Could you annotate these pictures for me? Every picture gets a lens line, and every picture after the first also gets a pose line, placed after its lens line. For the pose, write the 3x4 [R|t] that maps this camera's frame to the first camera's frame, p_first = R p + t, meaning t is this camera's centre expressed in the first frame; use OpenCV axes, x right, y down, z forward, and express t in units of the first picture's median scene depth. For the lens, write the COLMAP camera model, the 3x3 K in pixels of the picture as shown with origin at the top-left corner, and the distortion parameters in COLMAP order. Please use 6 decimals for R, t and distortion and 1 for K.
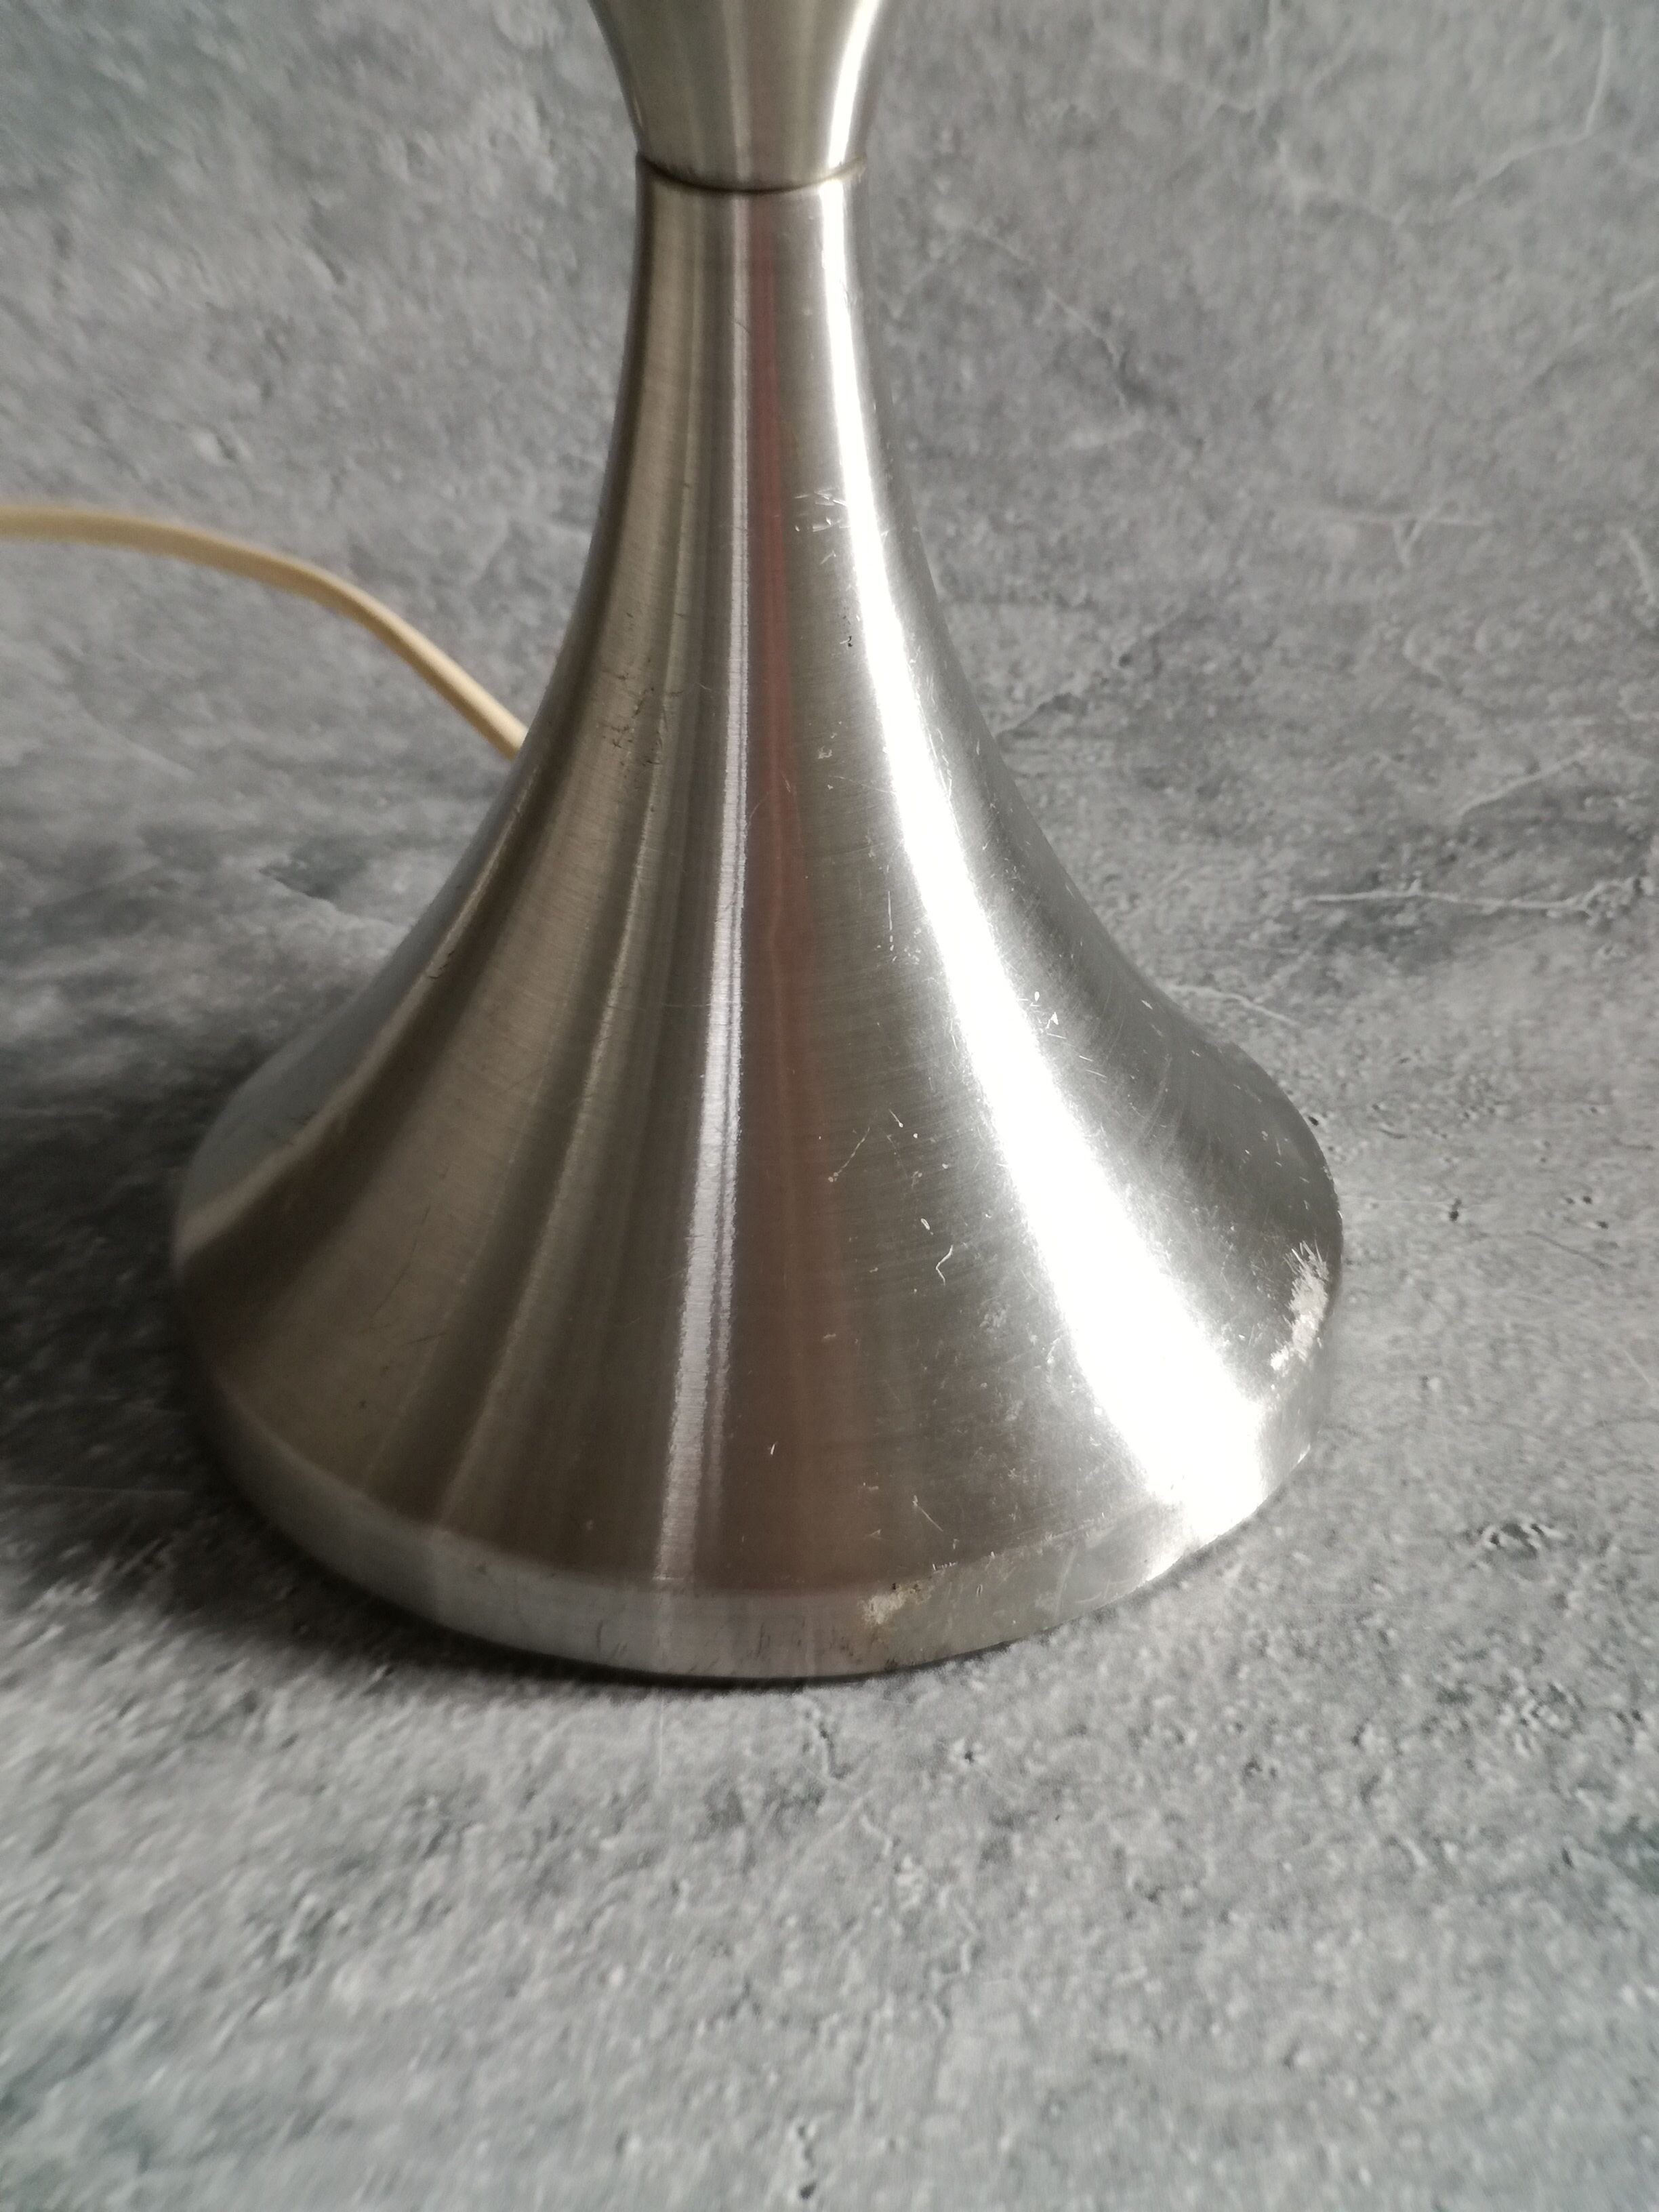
lens RADIAL K [[3687.1, 0, 920.6], [0, 3687.1, 1090.8], [0, 0, 1]] dist [0.522216, -3.660281]
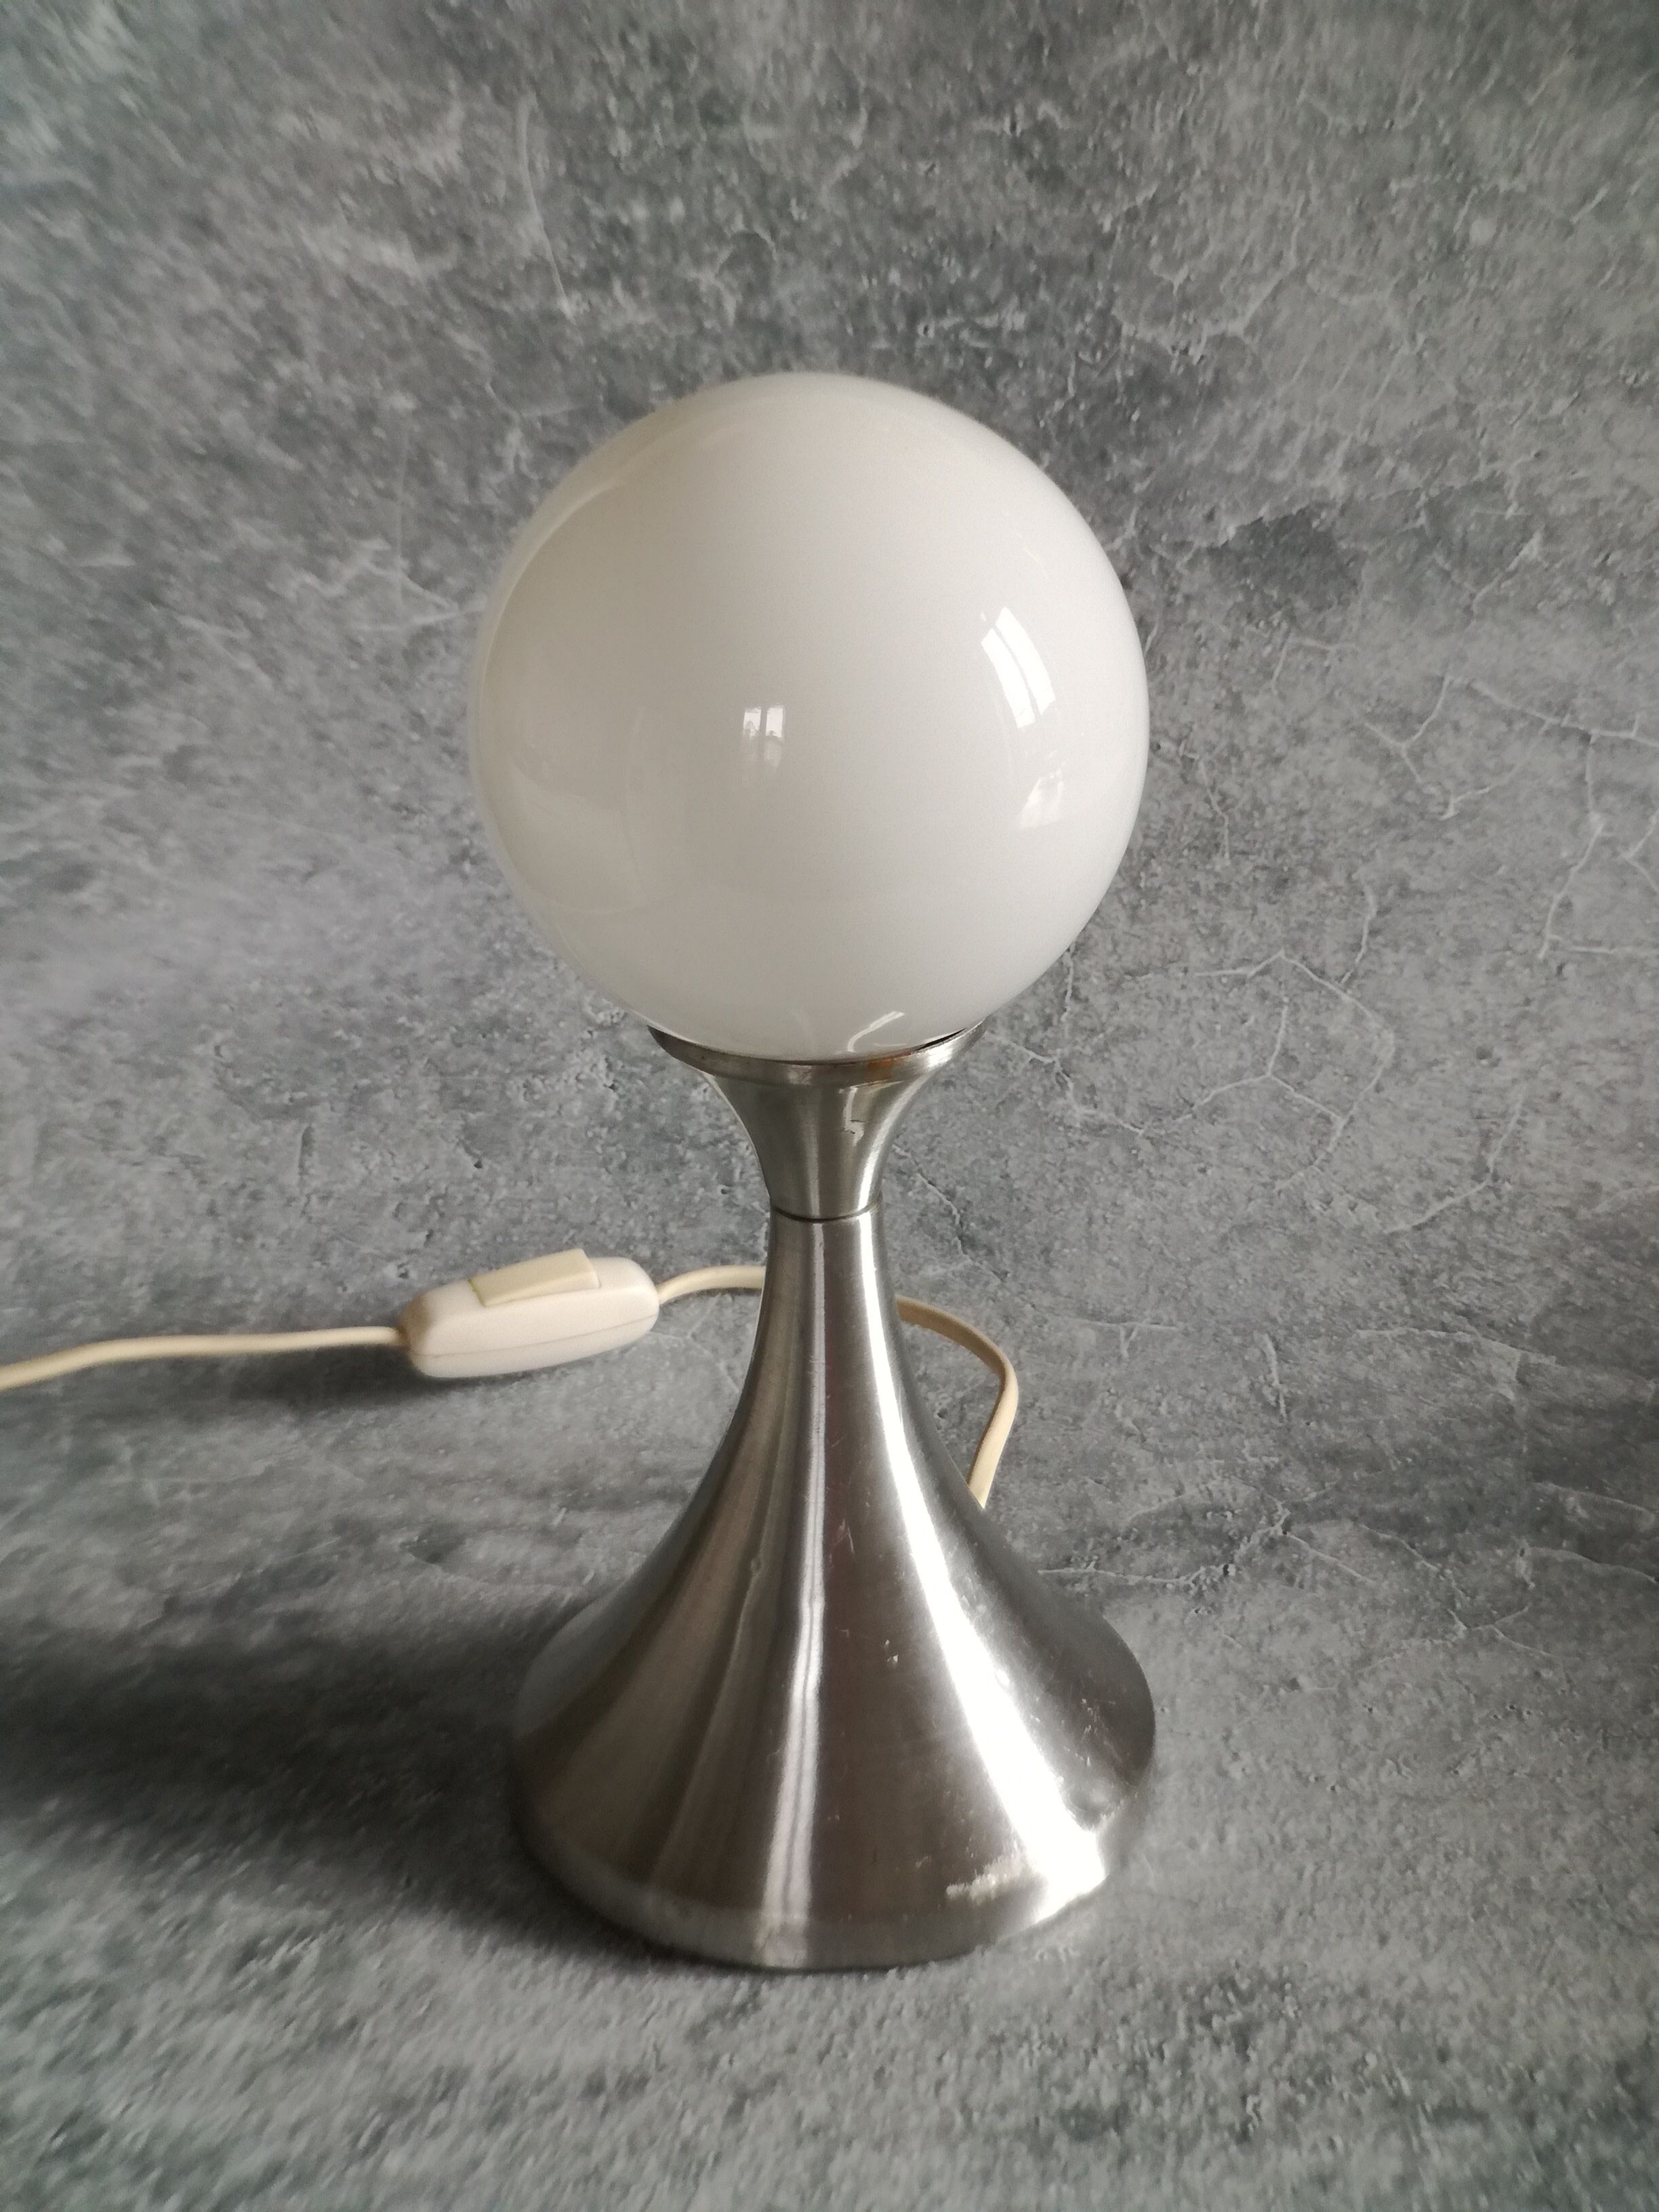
lens RADIAL K [[3659.9, 0, 877.9], [0, 3659.9, 1158.9], [0, 0, 1]] dist [0.538173, -3.400900]
pose [[0.996727, 0.011440, -0.080022, 0.152824], [-0.021725, 0.991423, -0.128871, -0.019929], [0.077861, 0.130188, 0.988427, -0.592289]]
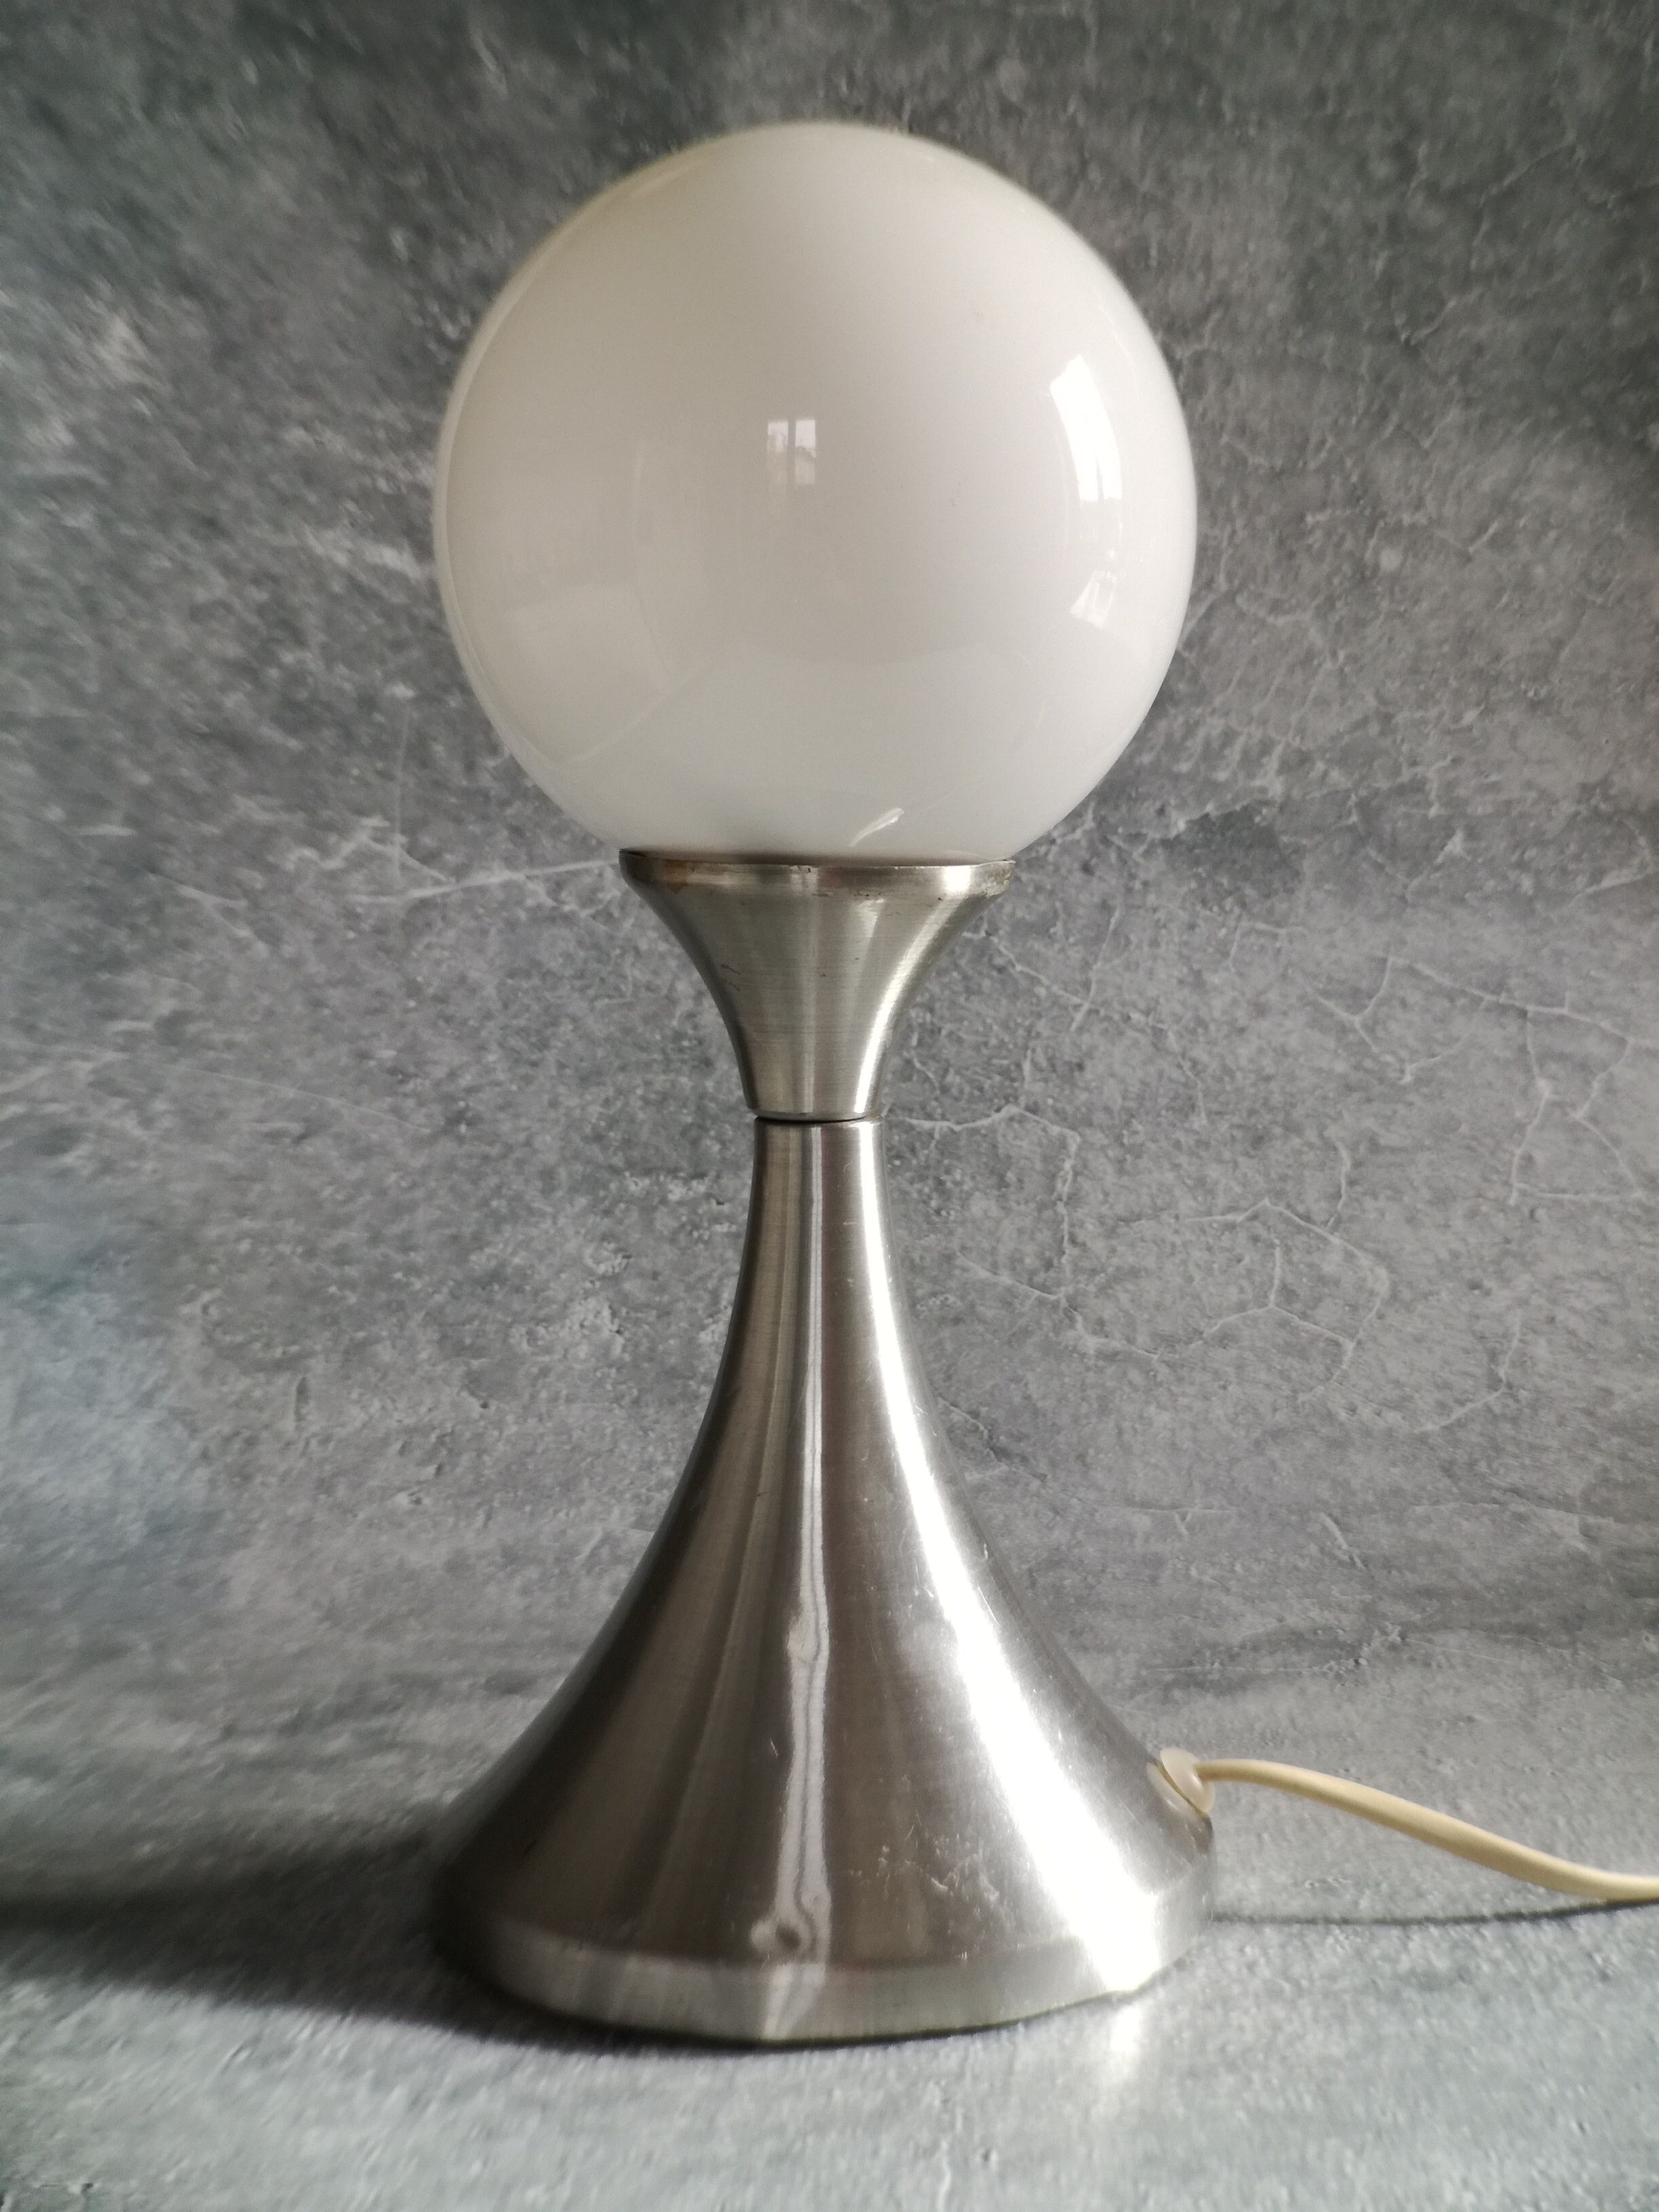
lens RADIAL K [[3312.8, 0, 874.7], [0, 3312.8, 1168.9], [0, 0, 1]] dist [0.515178, -3.251582]
pose [[0.997676, -0.029492, 0.061416, -0.080892], [0.054063, 0.891262, -0.450255, 0.349298], [-0.041459, 0.452529, 0.890785, -0.303868]]
